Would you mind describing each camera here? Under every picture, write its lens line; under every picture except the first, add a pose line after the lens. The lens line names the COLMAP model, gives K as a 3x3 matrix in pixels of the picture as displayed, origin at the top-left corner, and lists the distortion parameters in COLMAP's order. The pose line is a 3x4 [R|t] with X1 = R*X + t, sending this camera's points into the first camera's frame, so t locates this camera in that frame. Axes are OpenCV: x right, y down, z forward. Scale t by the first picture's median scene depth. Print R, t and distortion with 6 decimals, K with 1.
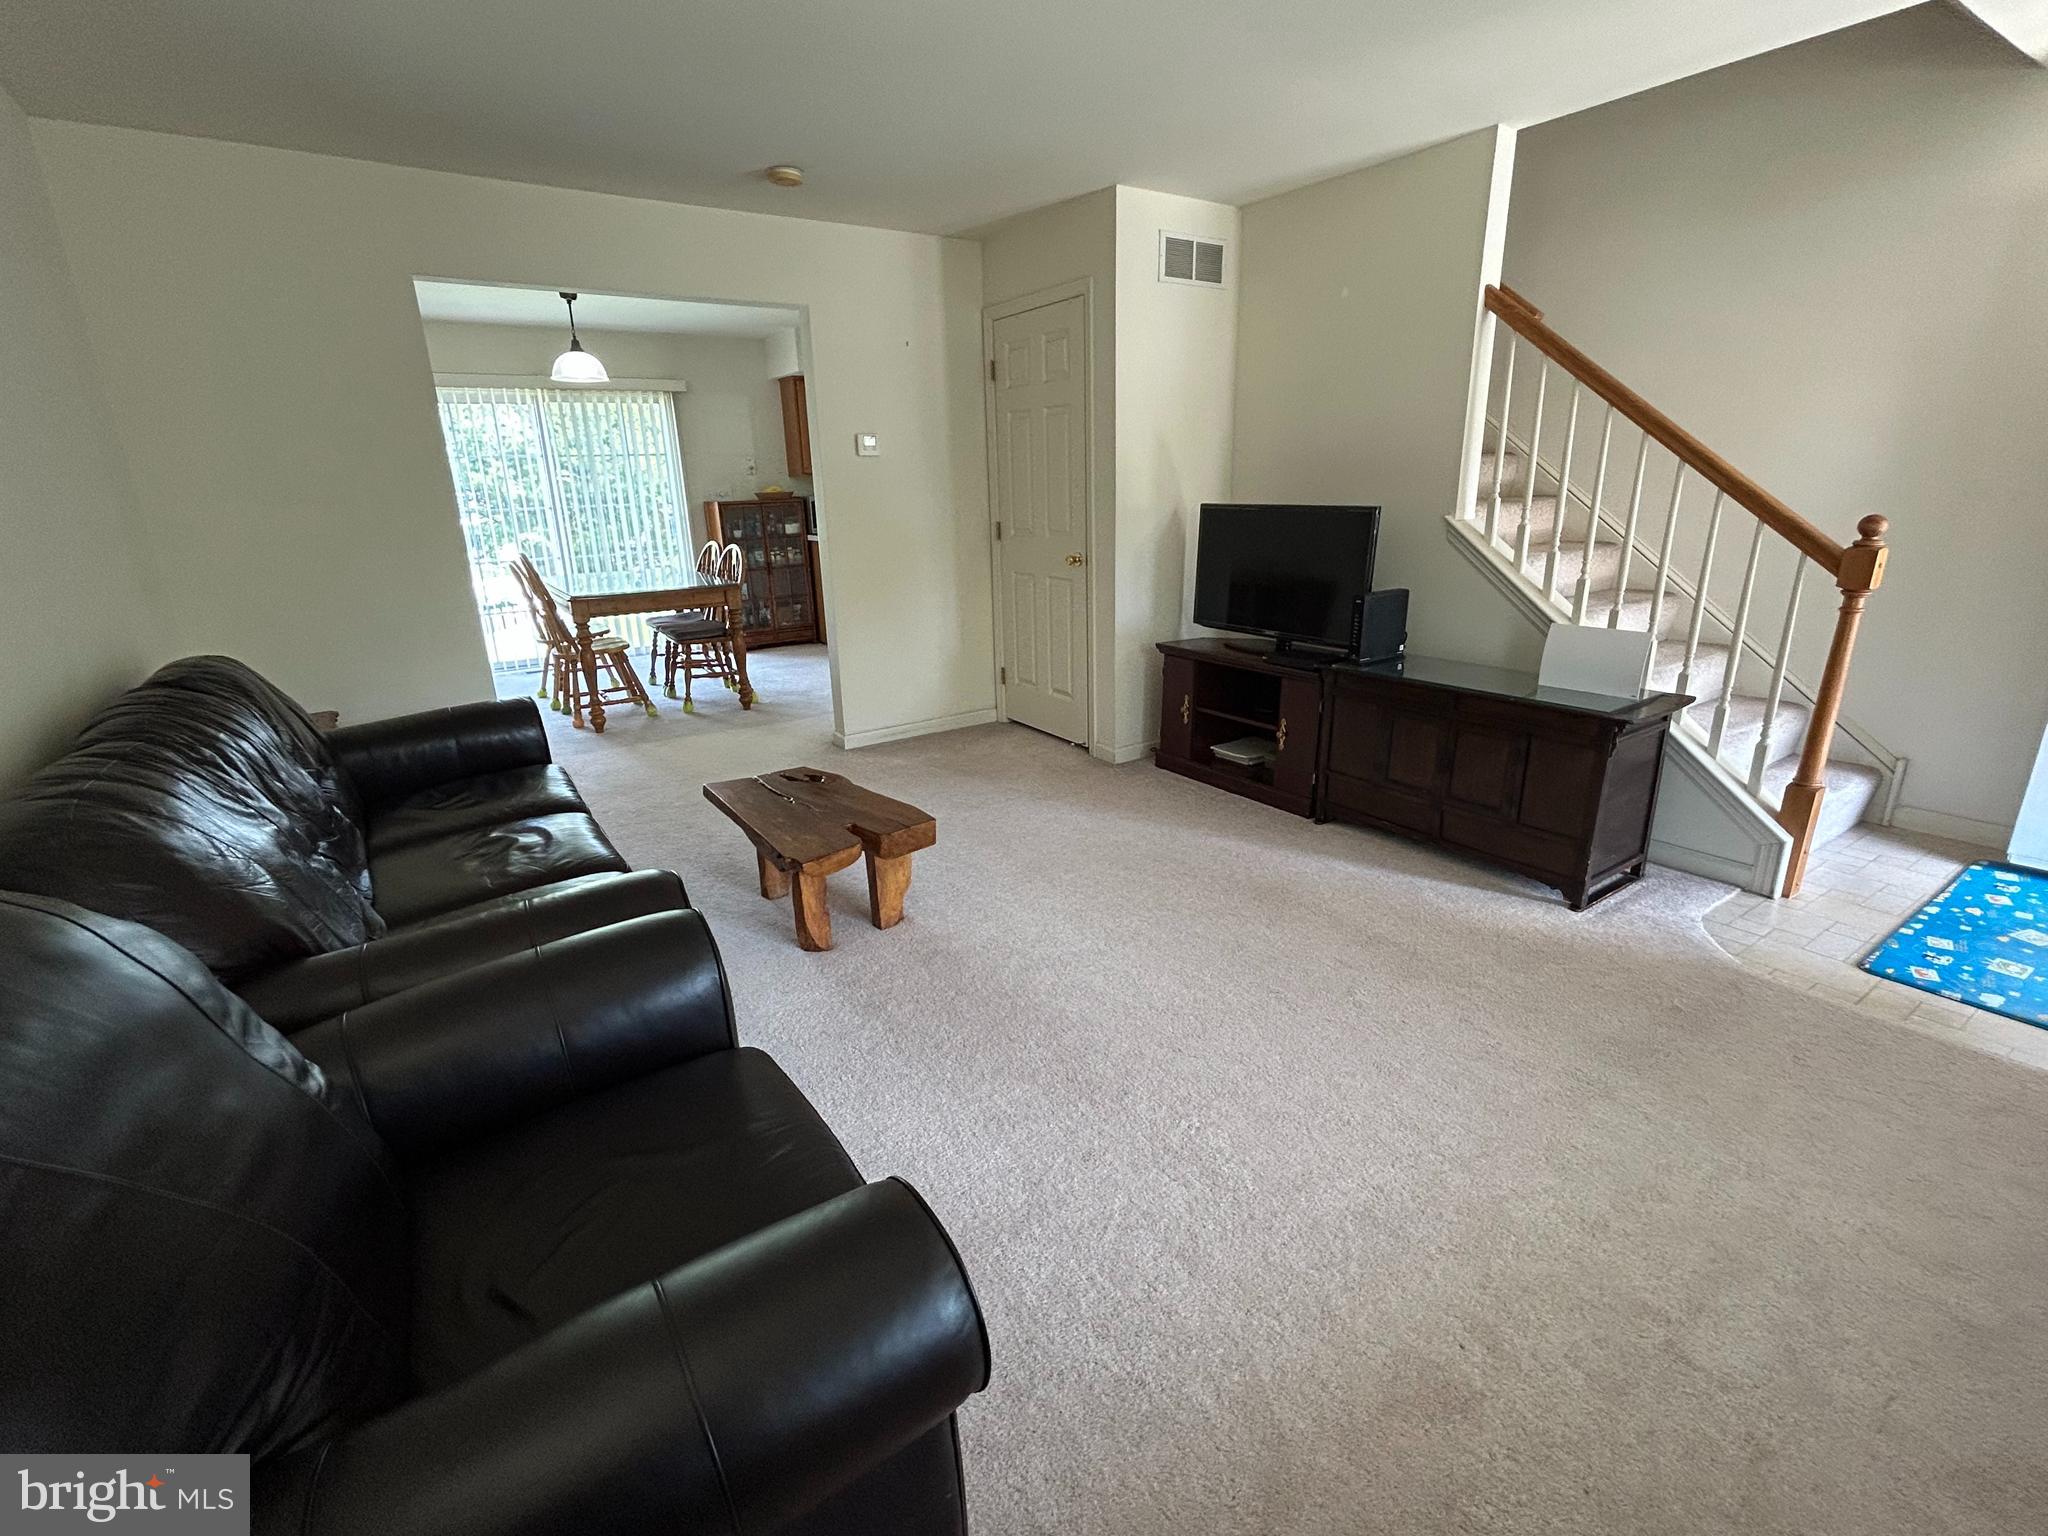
lens RADIAL K [[927.8, 0, 1024.0], [0, 927.8, 768.0], [0, 0, 1]] dist [-0.008786, 0.008522]
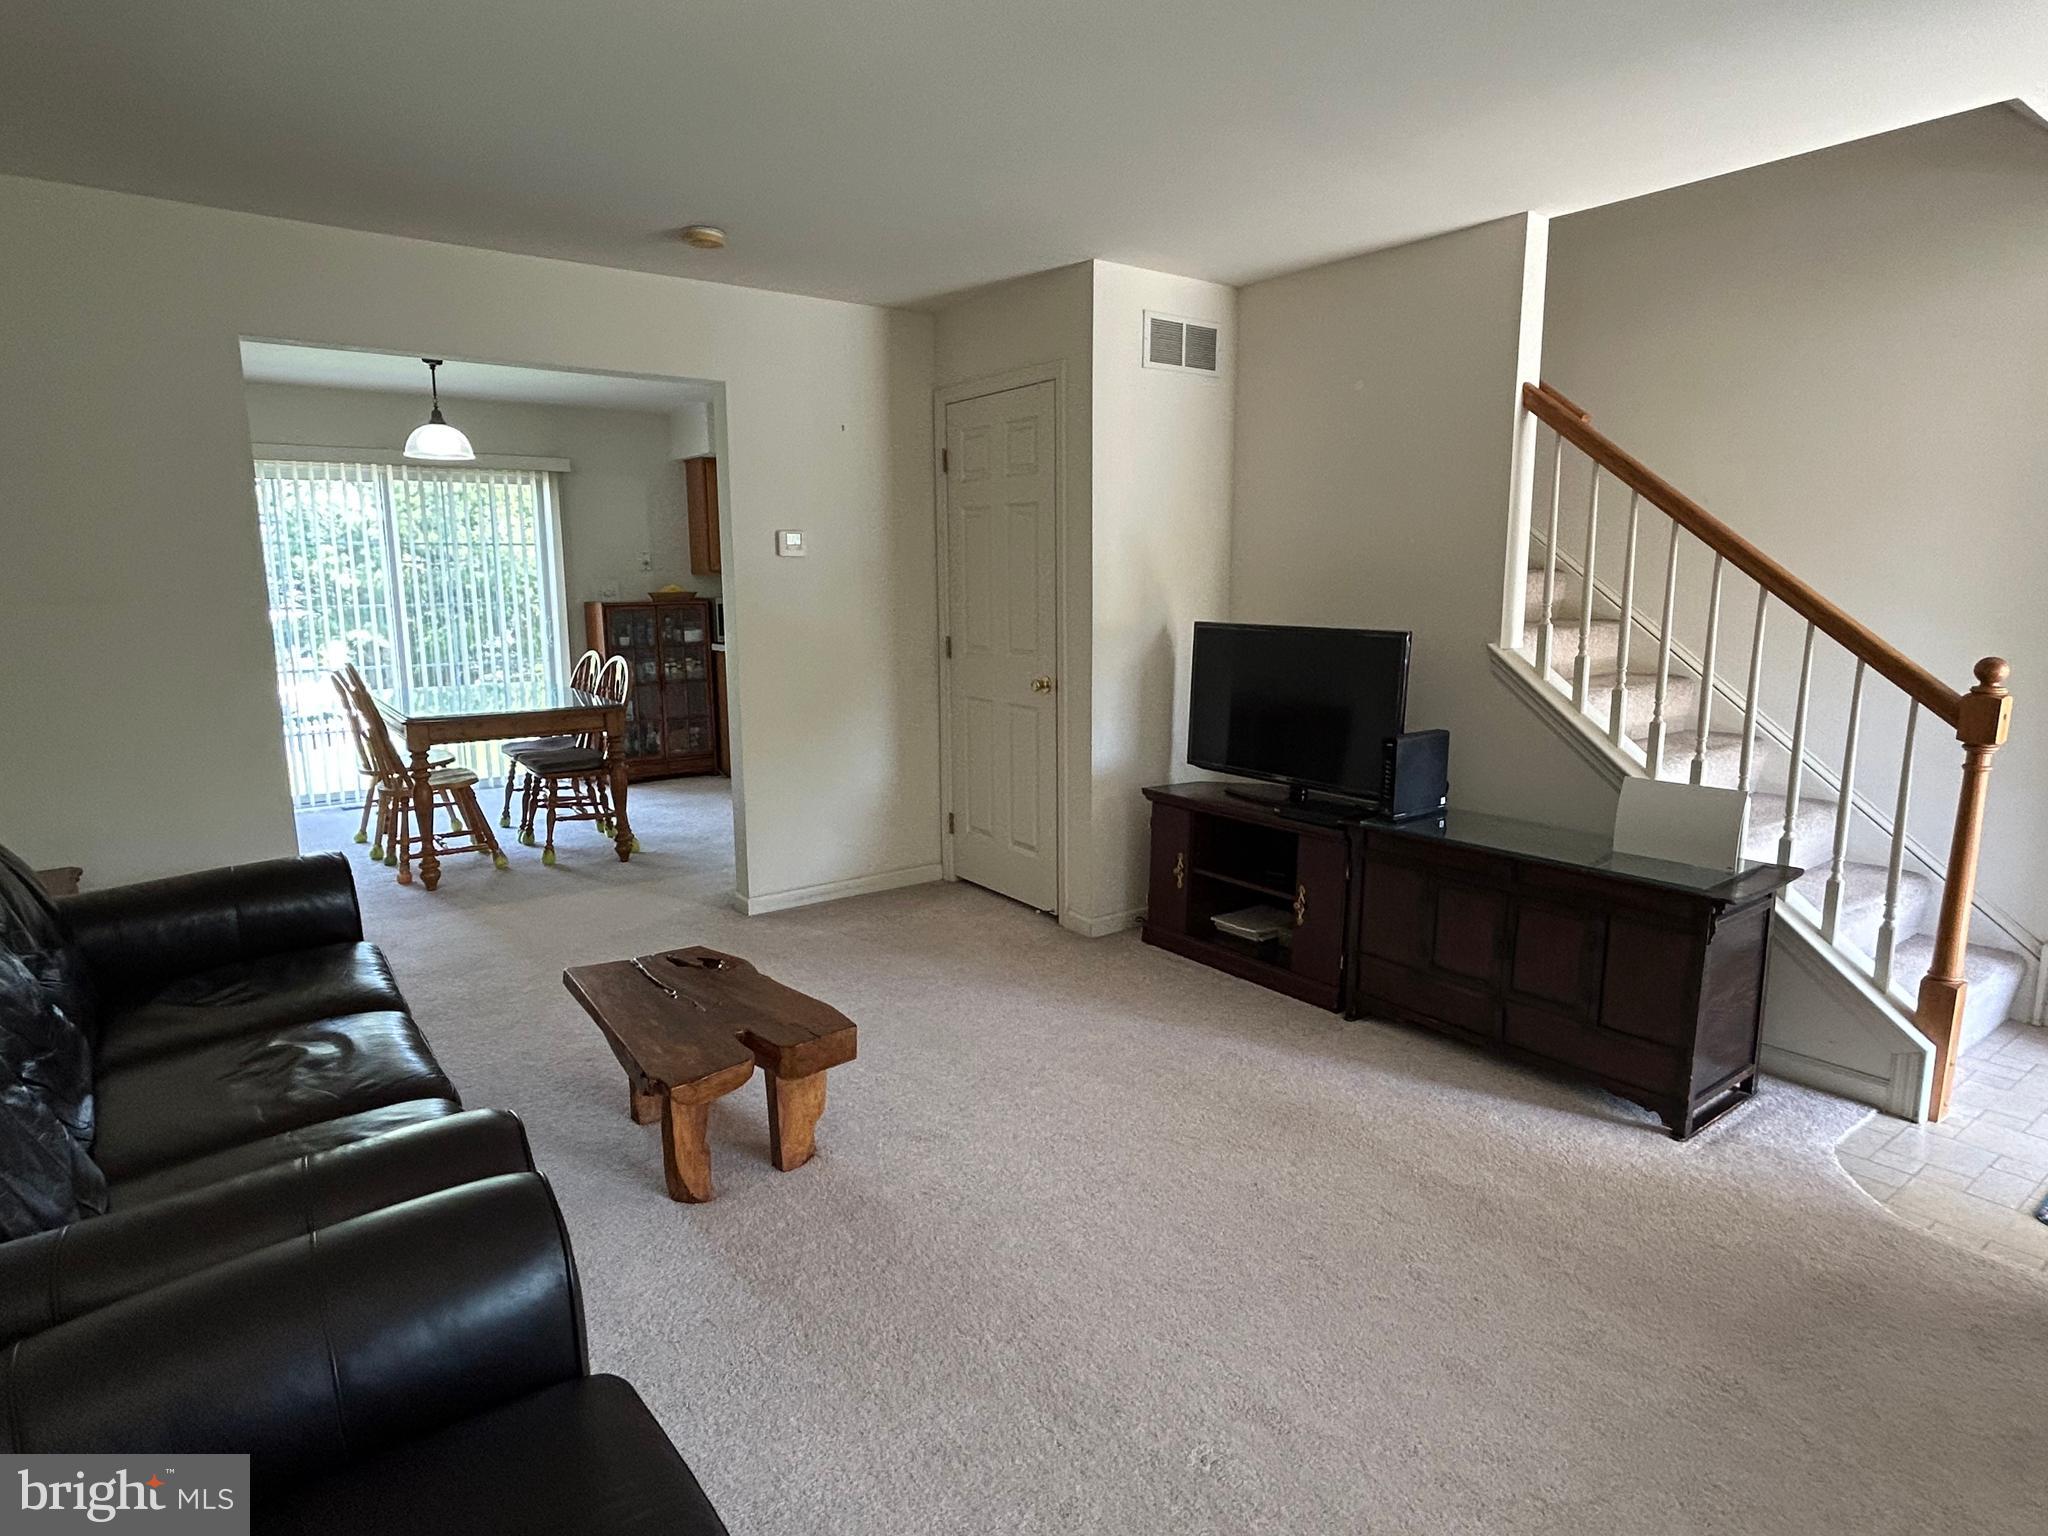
lens RADIAL K [[1141.0, 0, 1024.0], [0, 1141.0, 768.0], [0, 0, 1]] dist [-0.004236, 0.004431]
pose [[0.998881, 0.012609, 0.045574, -0.007151], [-0.006382, 0.990923, -0.134280, -0.020693], [-0.046854, 0.133839, 0.989895, 0.019398]]
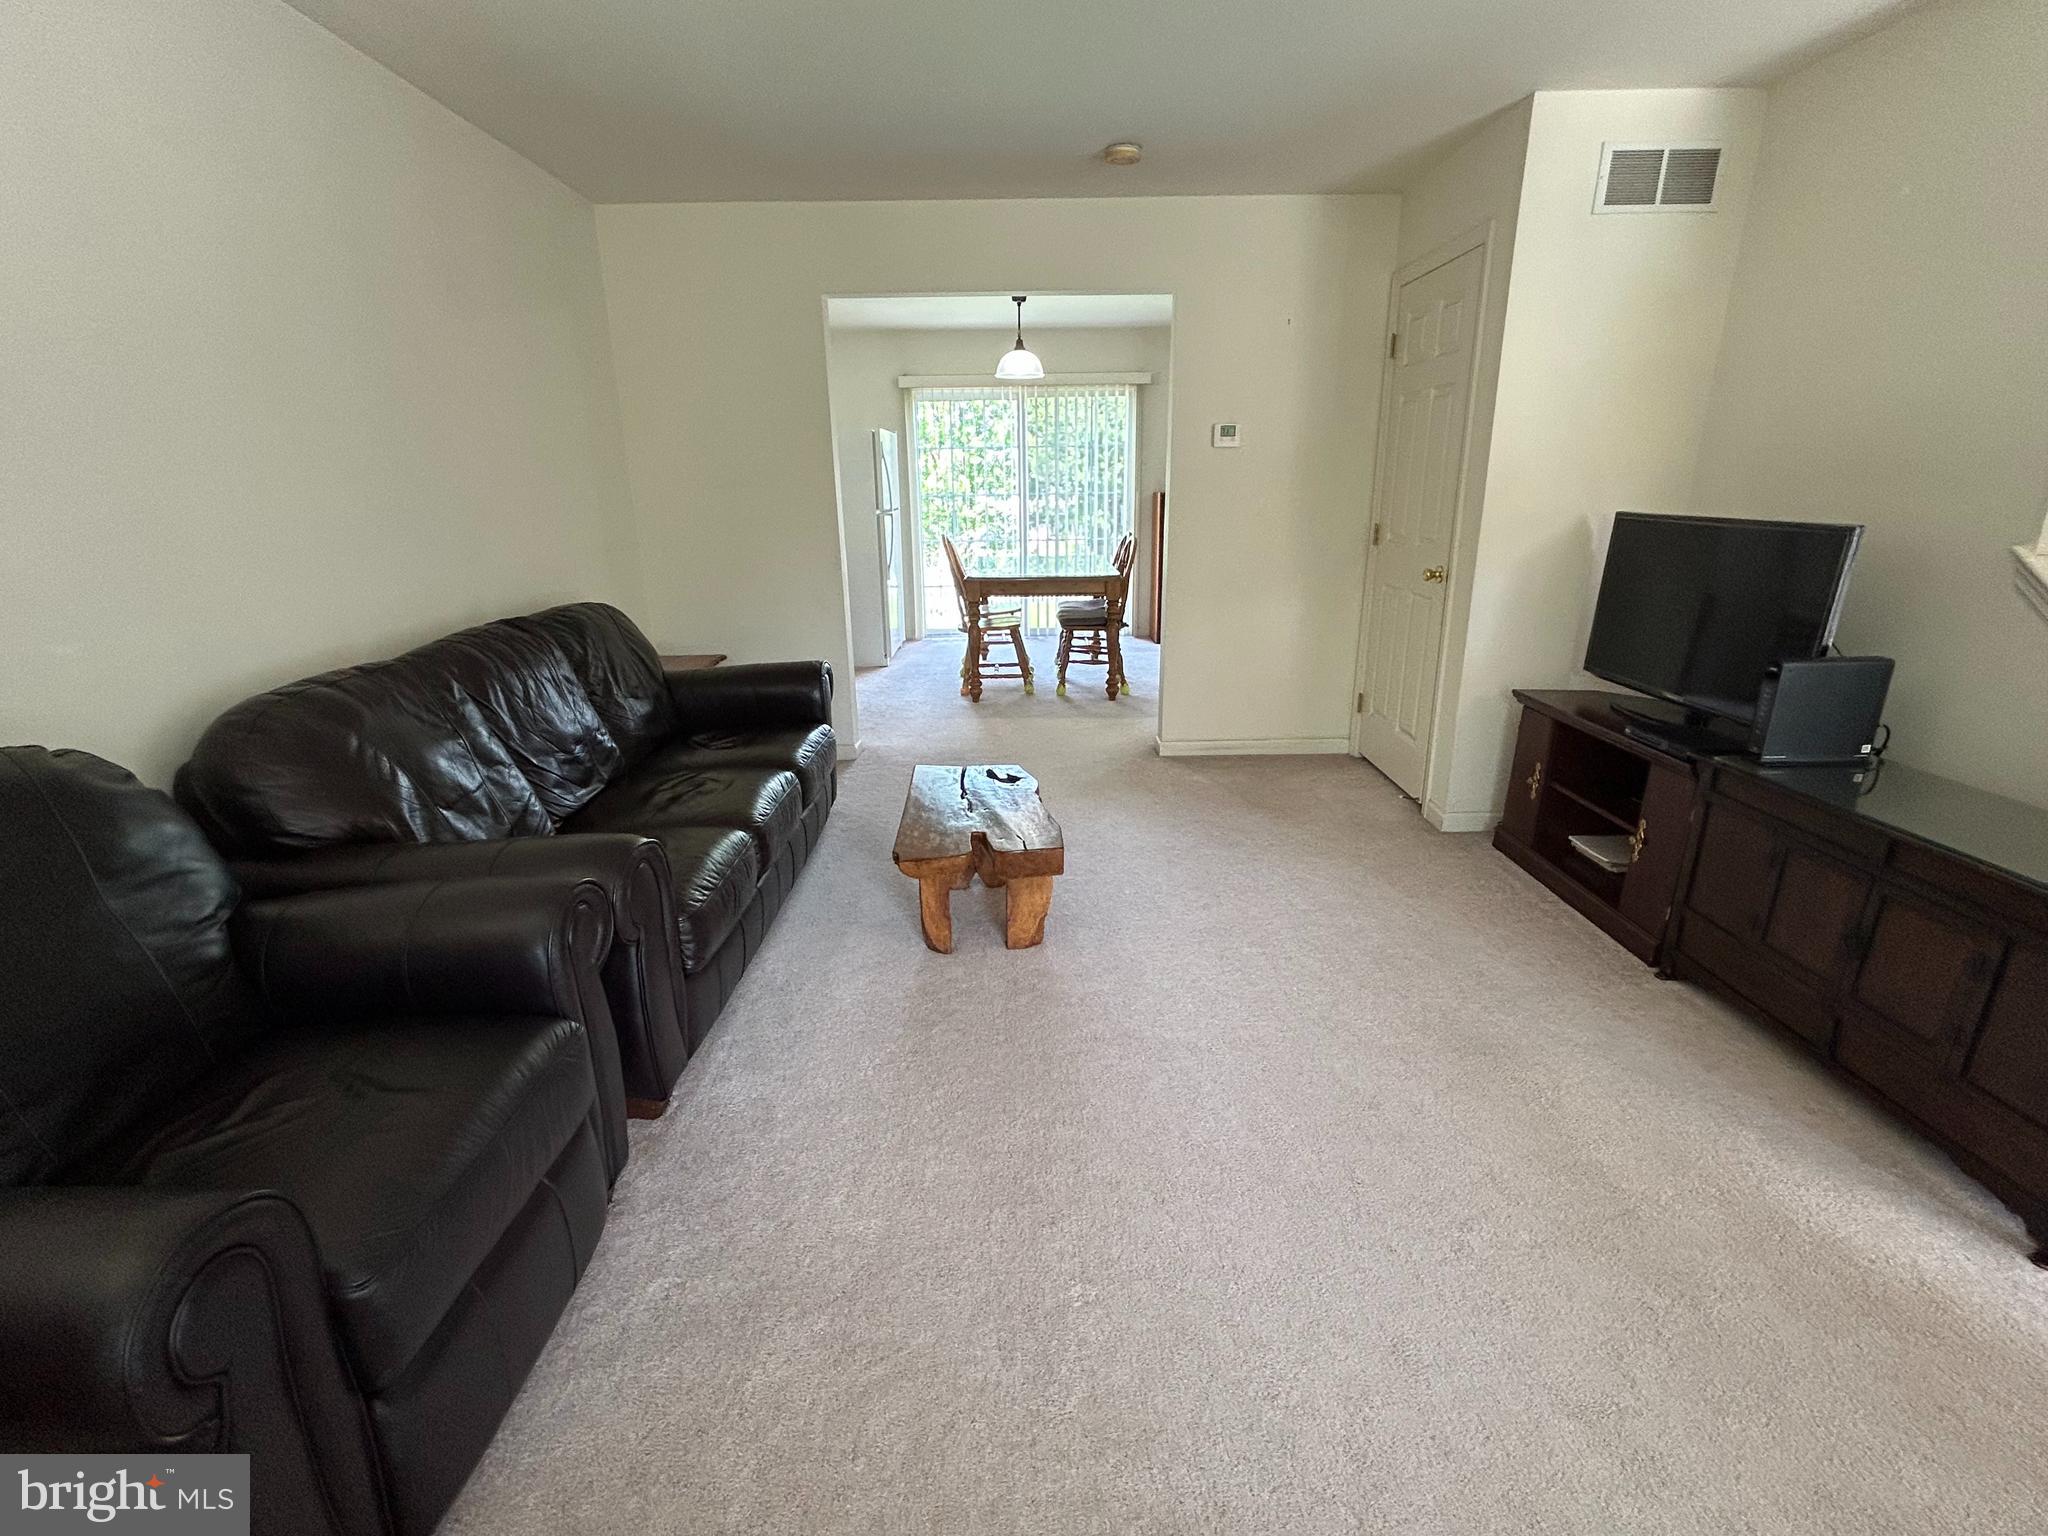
lens RADIAL K [[928.9, 0, 1024.0], [0, 928.9, 768.0], [0, 0, 1]] dist [-0.001143, 0.000333]
pose [[0.830789, 0.179071, -0.526994, 0.259347], [-0.173594, 0.982967, 0.060344, -0.053727], [0.528824, 0.041350, 0.847724, 0.150142]]
